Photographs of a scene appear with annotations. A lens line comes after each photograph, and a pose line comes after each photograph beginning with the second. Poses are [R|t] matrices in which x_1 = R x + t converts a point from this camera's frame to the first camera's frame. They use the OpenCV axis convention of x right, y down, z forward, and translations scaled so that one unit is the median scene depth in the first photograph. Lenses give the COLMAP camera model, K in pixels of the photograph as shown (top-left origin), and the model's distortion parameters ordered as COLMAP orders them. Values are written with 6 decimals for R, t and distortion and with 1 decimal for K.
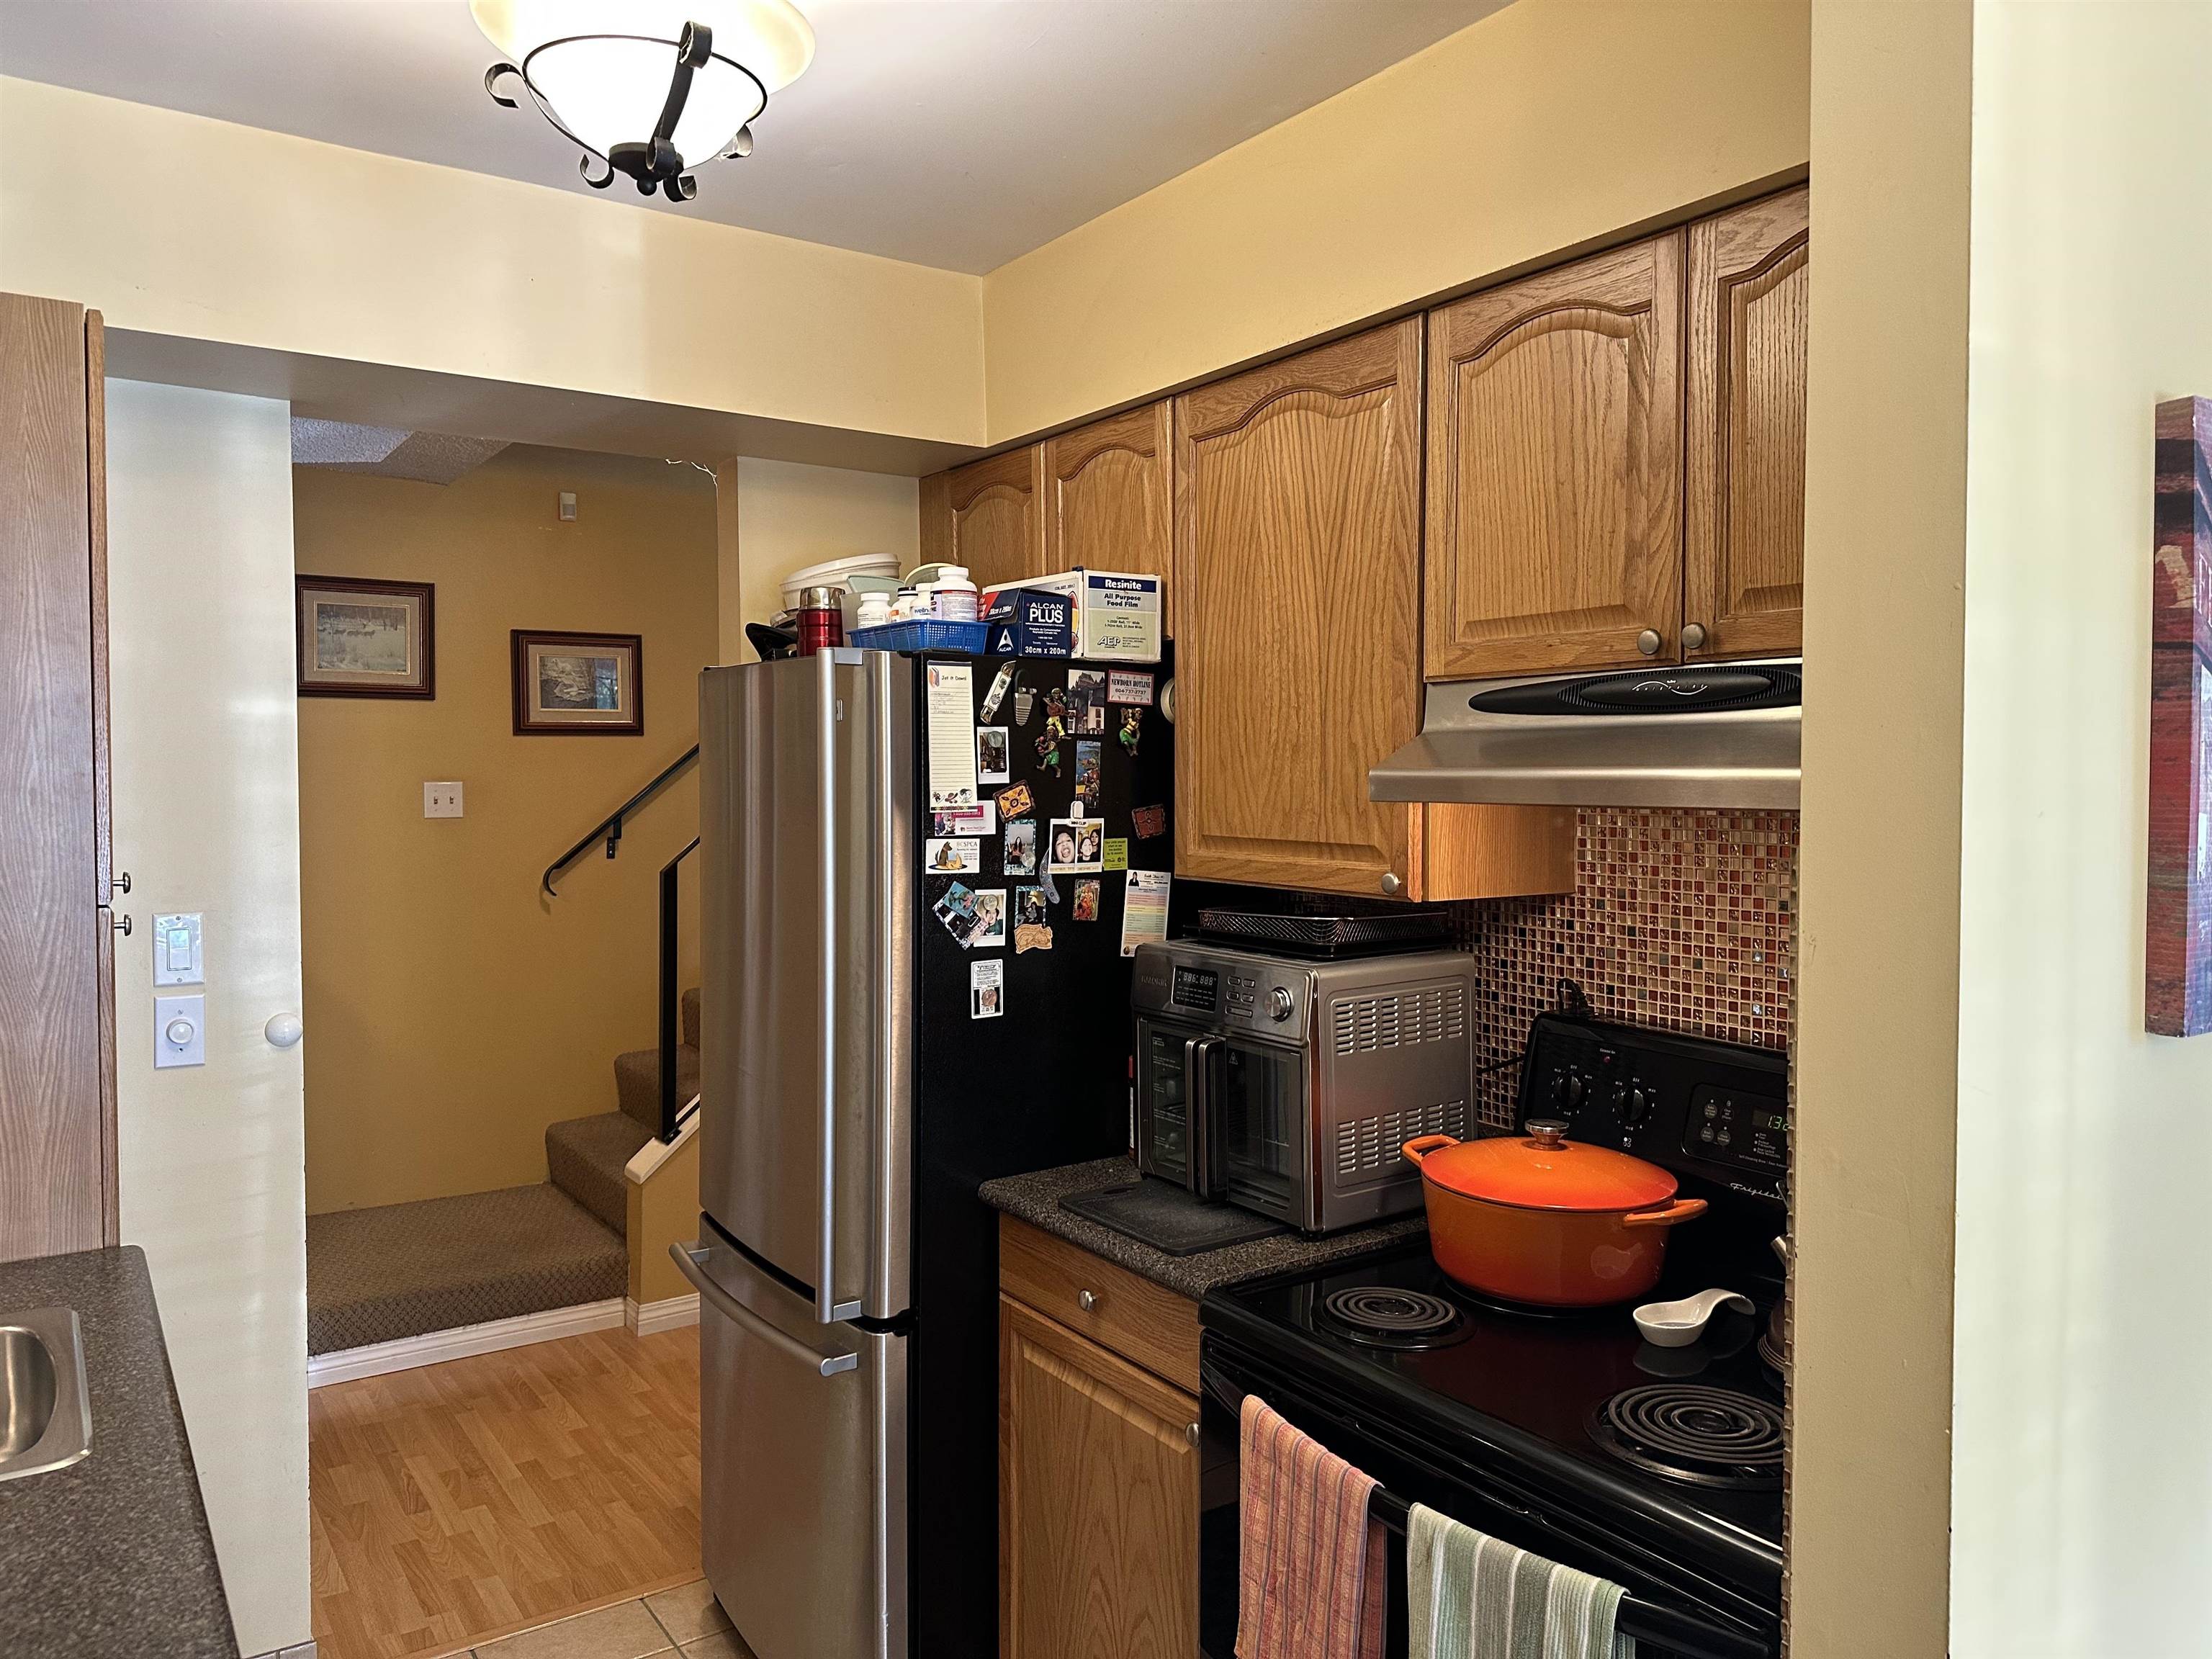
lens RADIAL K [[1548.3, 0, 1047.5], [0, 1548.3, 785.9], [0, 0, 1]] dist [0.076326, -0.101454]
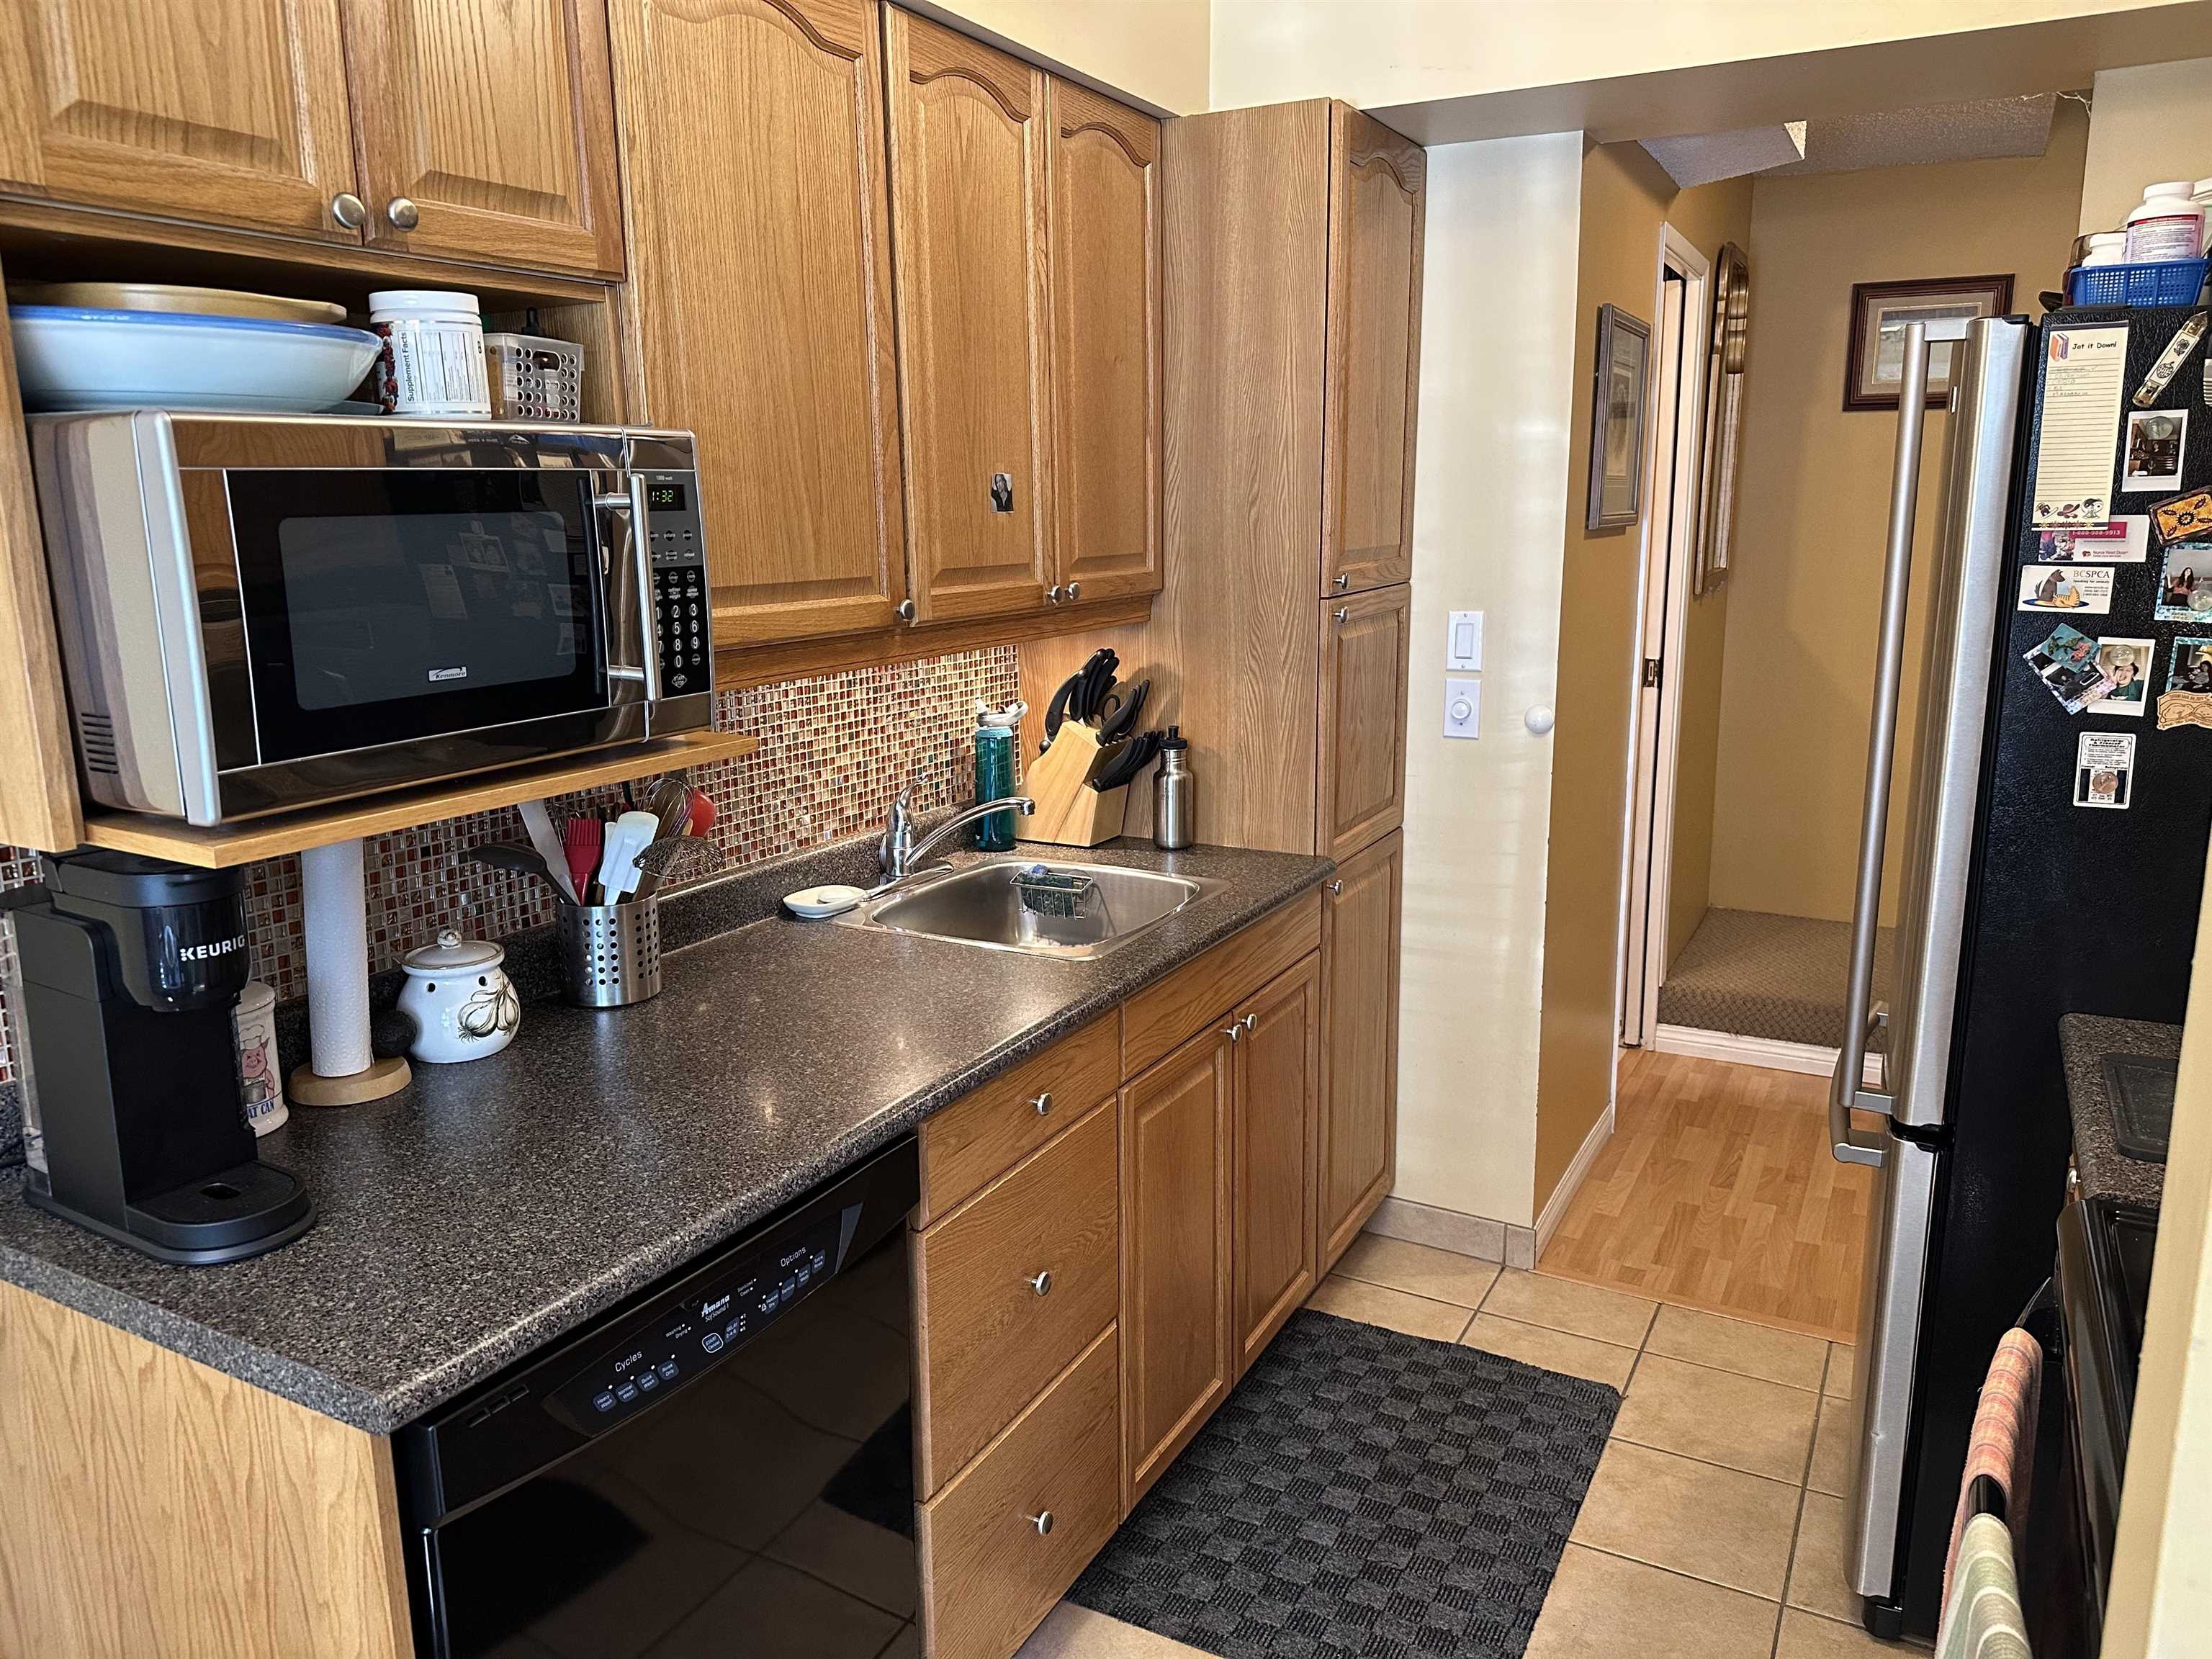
lens RADIAL K [[1548.3, 0, 1101.0], [0, 1548.3, 808.2], [0, 0, 1]] dist [0.076326, -0.101454]
pose [[0.450153, 0.168528, -0.876904, 0.411301], [0.003288, 0.981709, 0.190358, 0.002647], [0.892946, -0.088574, 0.441365, 0.228411]]
